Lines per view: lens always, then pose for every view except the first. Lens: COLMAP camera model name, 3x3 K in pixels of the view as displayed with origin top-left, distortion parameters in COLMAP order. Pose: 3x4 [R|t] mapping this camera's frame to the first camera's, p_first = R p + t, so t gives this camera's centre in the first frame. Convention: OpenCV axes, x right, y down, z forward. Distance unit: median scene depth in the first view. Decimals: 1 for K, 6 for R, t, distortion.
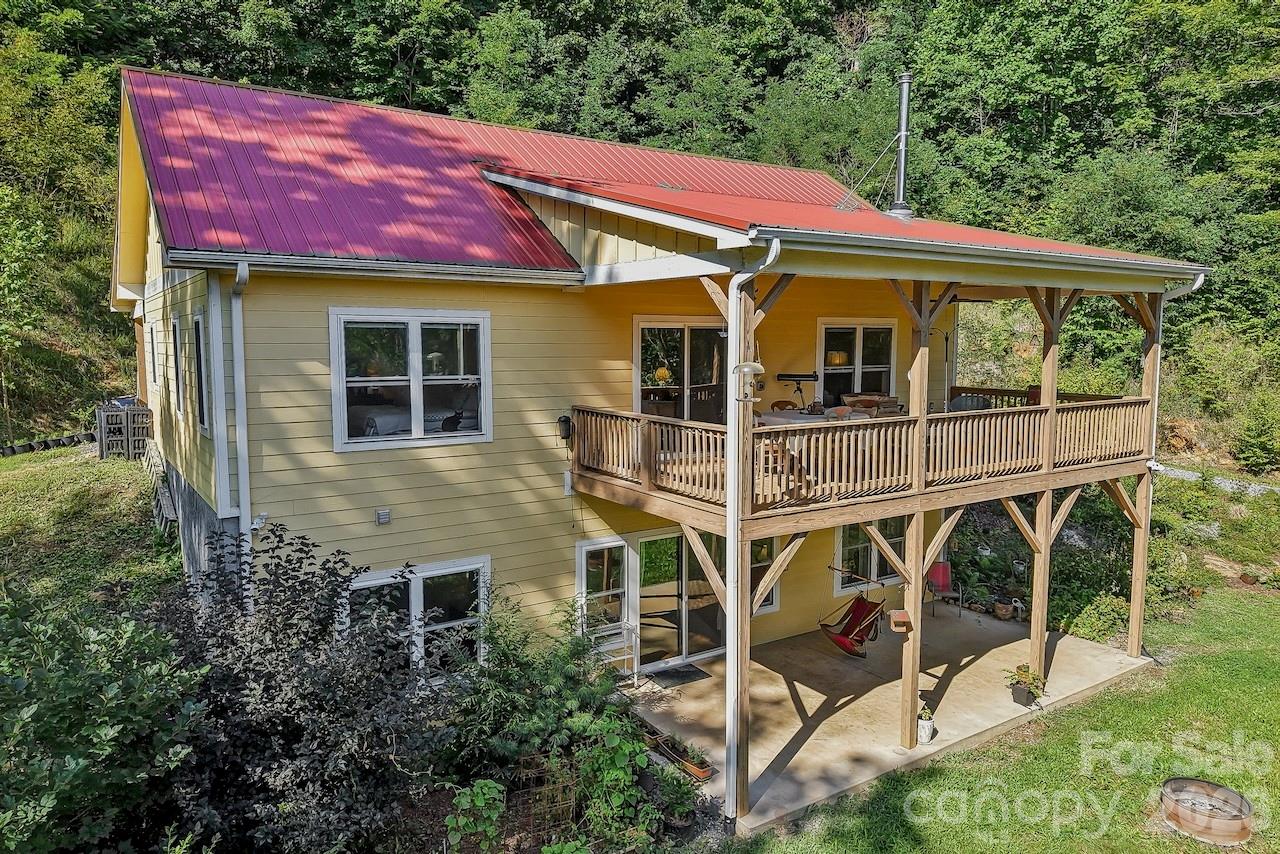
lens RADIAL K [[868.6, 0, 640.0], [0, 868.6, 427.0], [0, 0, 1]] dist [0.006733, 0.006089]
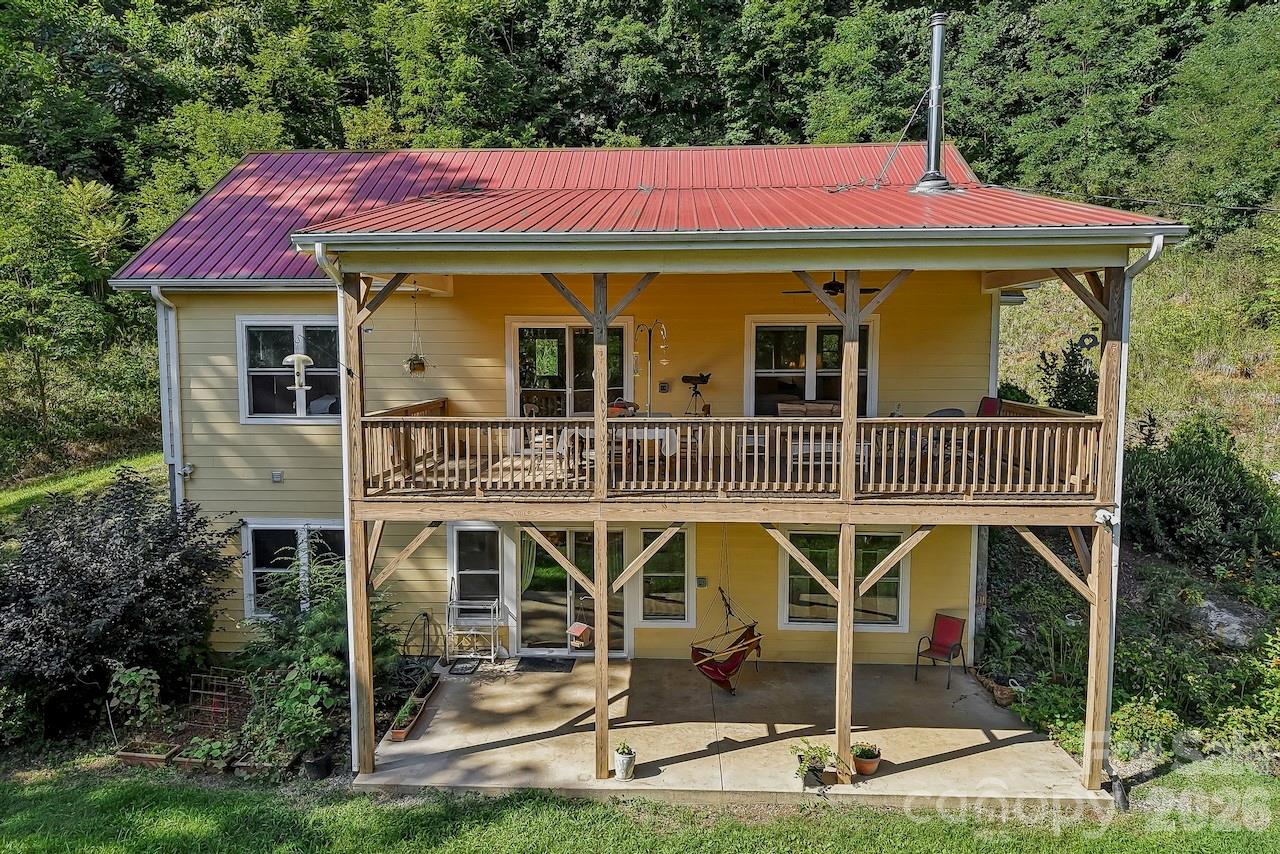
lens RADIAL K [[868.6, 0, 640.0], [0, 868.6, 427.0], [0, 0, 1]] dist [0.006733, 0.006089]
pose [[0.801595, 0.053033, -0.595510, 0.787300], [-0.059500, 0.998189, 0.008803, -0.012090], [0.594899, 0.028377, 0.803300, 0.245984]]
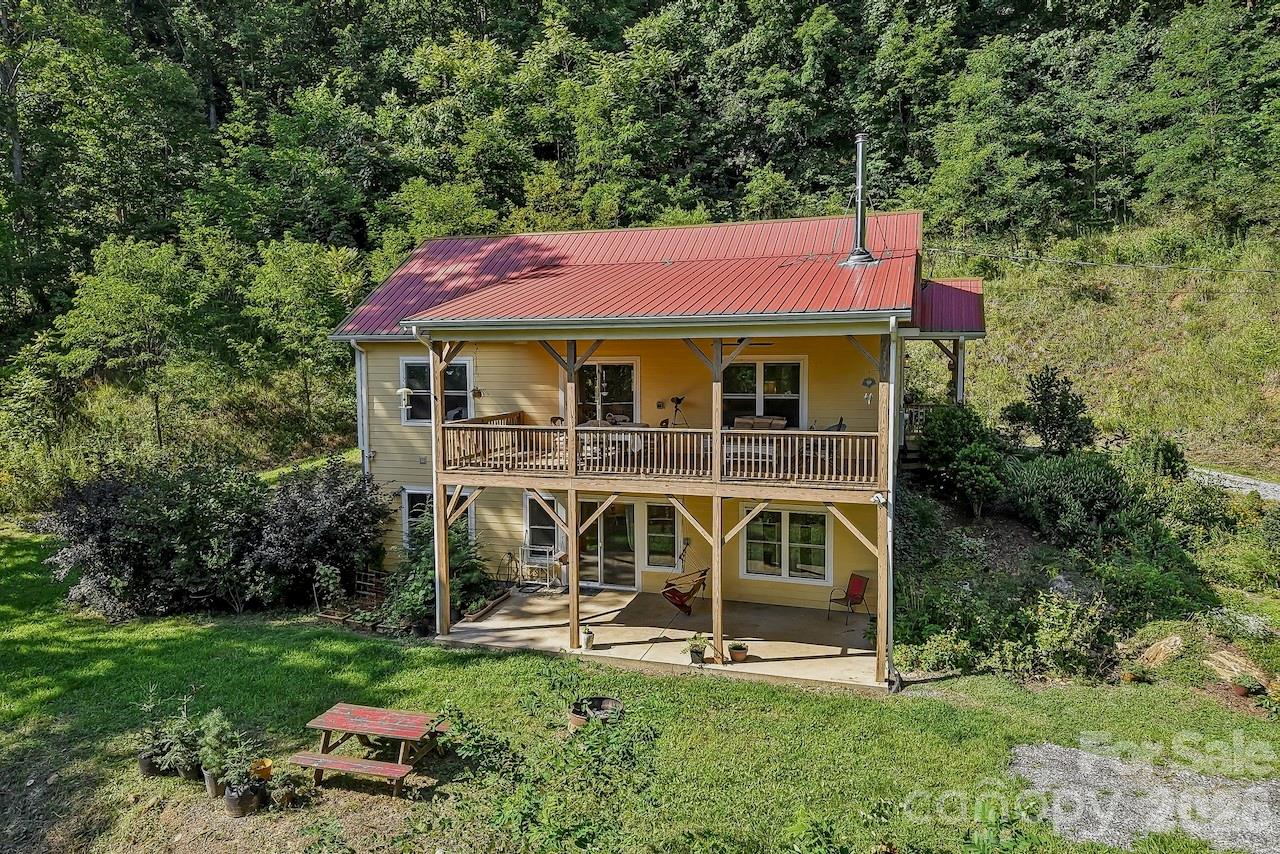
lens RADIAL K [[872.9, 0, 640.0], [0, 872.9, 427.0], [0, 0, 1]] dist [0.032087, -0.003380]
pose [[0.613615, 0.065212, -0.786908, 1.392767], [-0.072984, 0.997002, 0.025711, -0.053047], [0.786225, 0.041655, 0.616534, 0.129779]]
